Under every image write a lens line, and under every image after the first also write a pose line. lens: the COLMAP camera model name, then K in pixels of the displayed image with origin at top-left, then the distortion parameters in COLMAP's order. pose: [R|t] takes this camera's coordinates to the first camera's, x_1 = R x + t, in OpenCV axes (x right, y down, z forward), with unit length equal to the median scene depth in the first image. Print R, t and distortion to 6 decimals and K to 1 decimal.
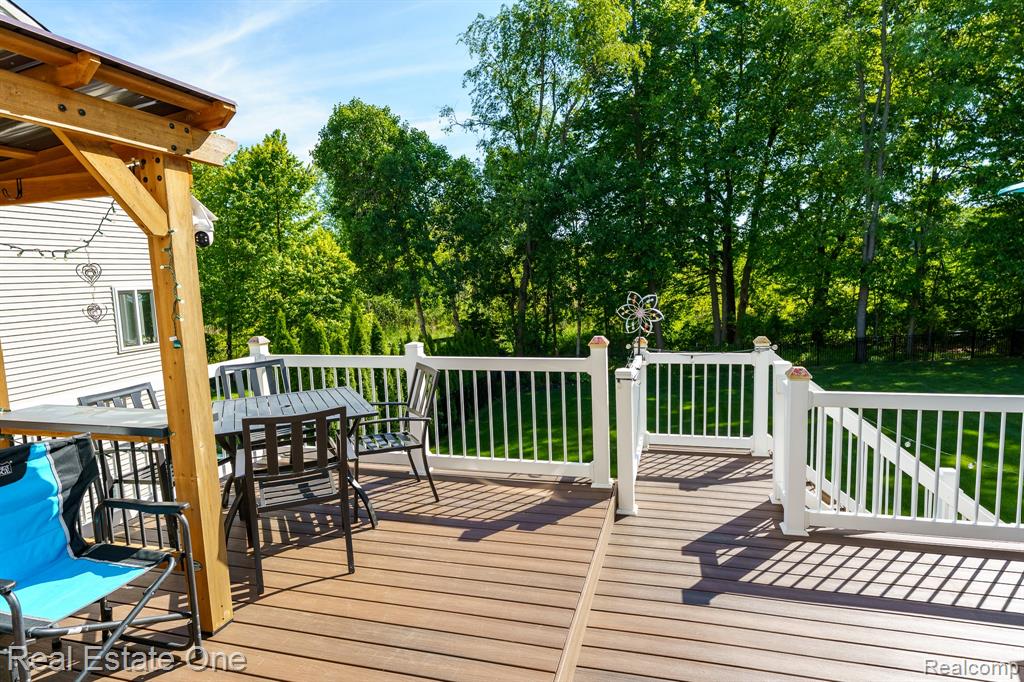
lens RADIAL K [[571.7, 0, 512.0], [0, 571.7, 341.0], [0, 0, 1]] dist [0.004807, 0.001638]
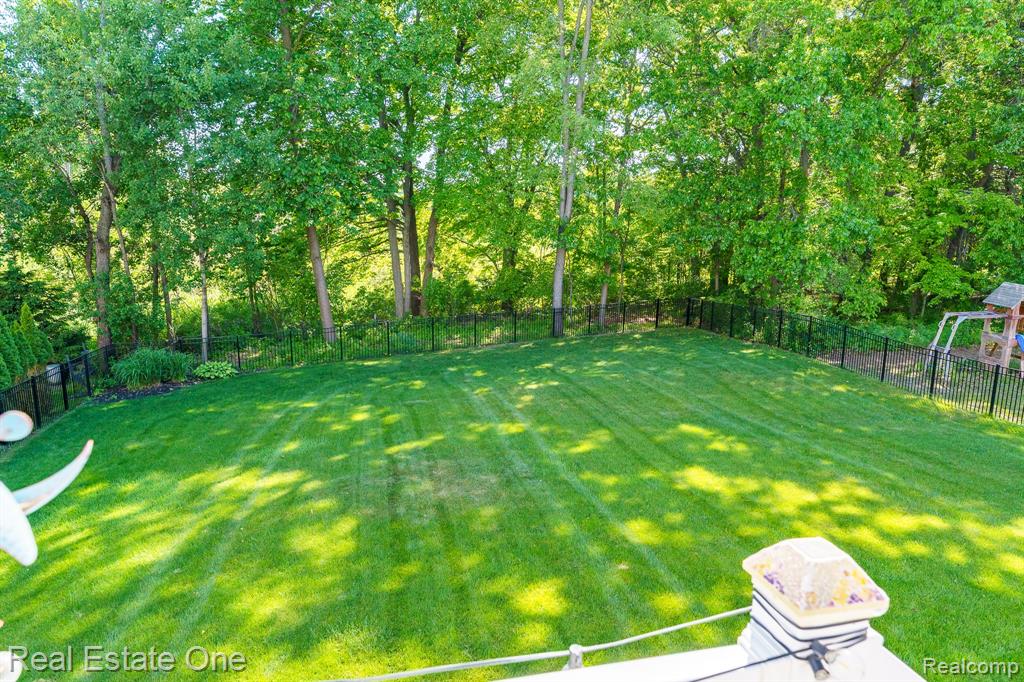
lens RADIAL K [[670.7, 0, 511.9], [0, 670.7, 367.7], [0, 0, 1]] dist [0.002078, -0.001129]
pose [[0.870644, -0.053278, 0.489020, 0.038491], [0.008445, 0.995590, 0.093433, -0.009986], [-0.491841, -0.077217, 0.867254, 0.121544]]
